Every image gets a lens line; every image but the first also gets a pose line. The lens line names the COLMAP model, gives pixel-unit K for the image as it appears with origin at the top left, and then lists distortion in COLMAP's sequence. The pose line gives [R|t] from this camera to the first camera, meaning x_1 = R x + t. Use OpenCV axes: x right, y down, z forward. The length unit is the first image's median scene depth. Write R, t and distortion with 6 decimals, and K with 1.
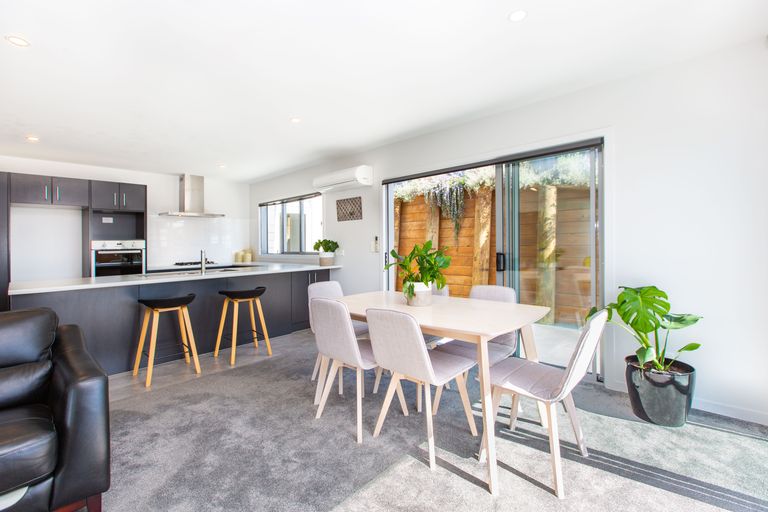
lens RADIAL K [[343.7, 0, 384.0], [0, 343.7, 249.3], [0, 0, 1]] dist [0.001357, -0.000181]
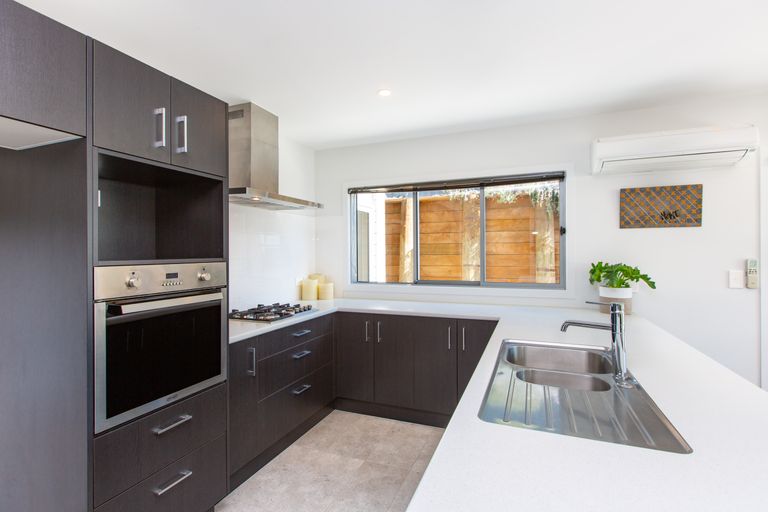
lens RADIAL K [[366.9, 0, 385.4], [0, 366.9, 250.6], [0, 0, 1]] dist [-0.002290, -0.000394]
pose [[0.929004, 0.015317, 0.369753, -0.698986], [-0.005566, 0.999608, -0.027425, -0.029108], [-0.370028, 0.023420, 0.928725, 0.614225]]
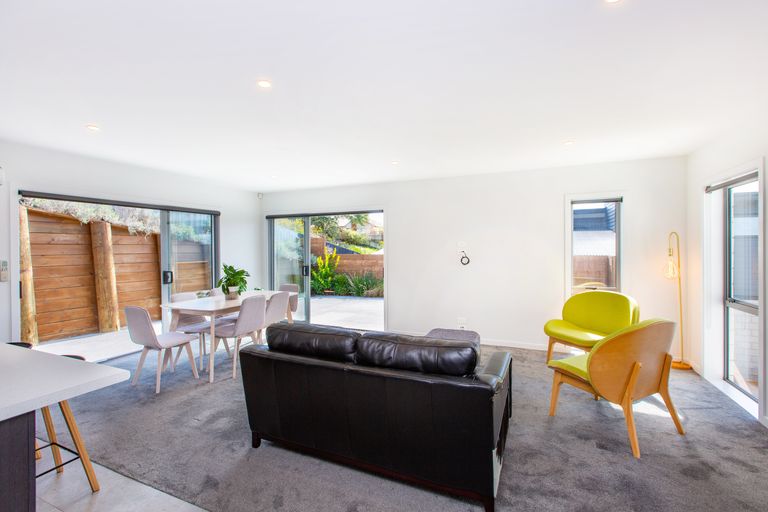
lens RADIAL K [[343.7, 0, 384.0], [0, 343.7, 249.3], [0, 0, 1]] dist [0.001357, -0.000181]
pose [[-0.338348, 0.019078, 0.940828, -0.925756], [0.029759, 0.999511, -0.009565, -0.027267], [-0.940550, 0.024762, -0.338751, 0.423157]]
